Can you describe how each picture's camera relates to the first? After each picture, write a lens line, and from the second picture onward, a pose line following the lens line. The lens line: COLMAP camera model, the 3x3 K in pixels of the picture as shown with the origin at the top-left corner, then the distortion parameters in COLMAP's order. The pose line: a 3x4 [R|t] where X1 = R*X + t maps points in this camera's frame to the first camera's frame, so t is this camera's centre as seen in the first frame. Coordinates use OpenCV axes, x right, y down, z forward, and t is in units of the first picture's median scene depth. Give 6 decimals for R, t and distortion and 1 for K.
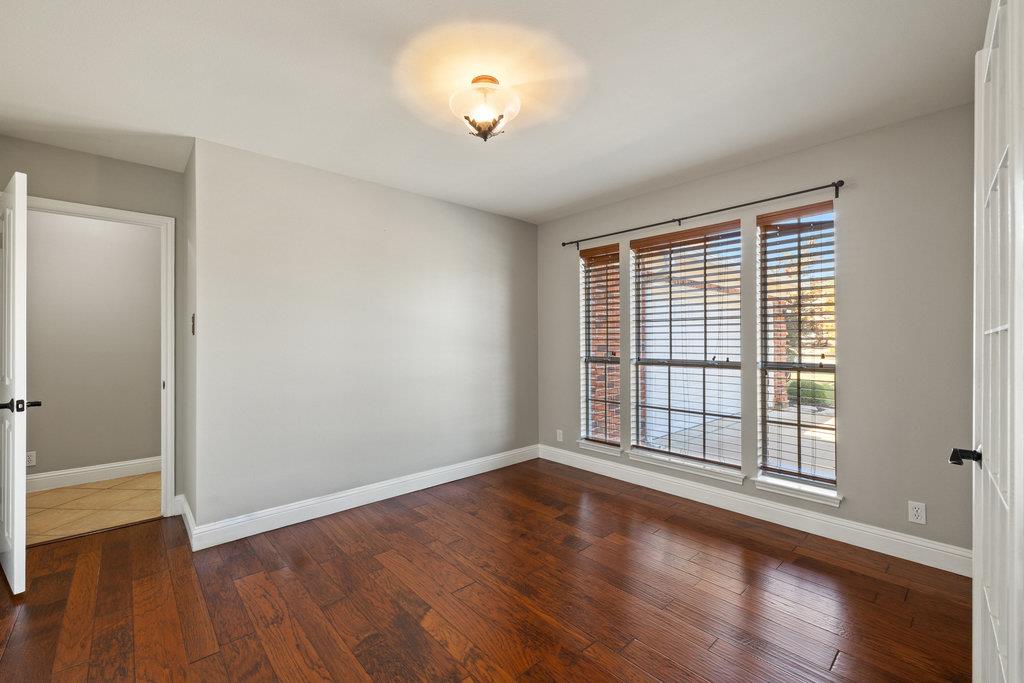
lens RADIAL K [[428.1, 0, 510.4], [0, 428.1, 338.5], [0, 0, 1]] dist [0.013449, -0.000050]
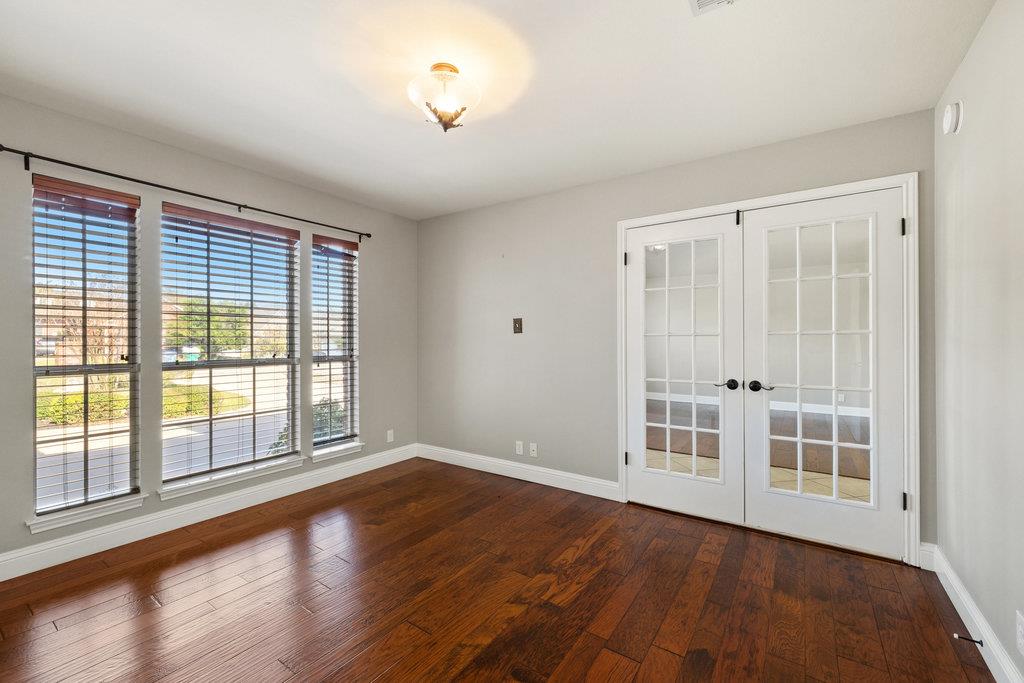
lens RADIAL K [[425.3, 0, 514.0], [0, 425.3, 339.1], [0, 0, 1]] dist [-0.000871, -0.000132]
pose [[-0.229523, 0.000969, 0.973303, -0.630852], [-0.007180, 0.999971, -0.002689, 0.004202], [-0.973277, -0.007606, -0.229509, 0.656360]]
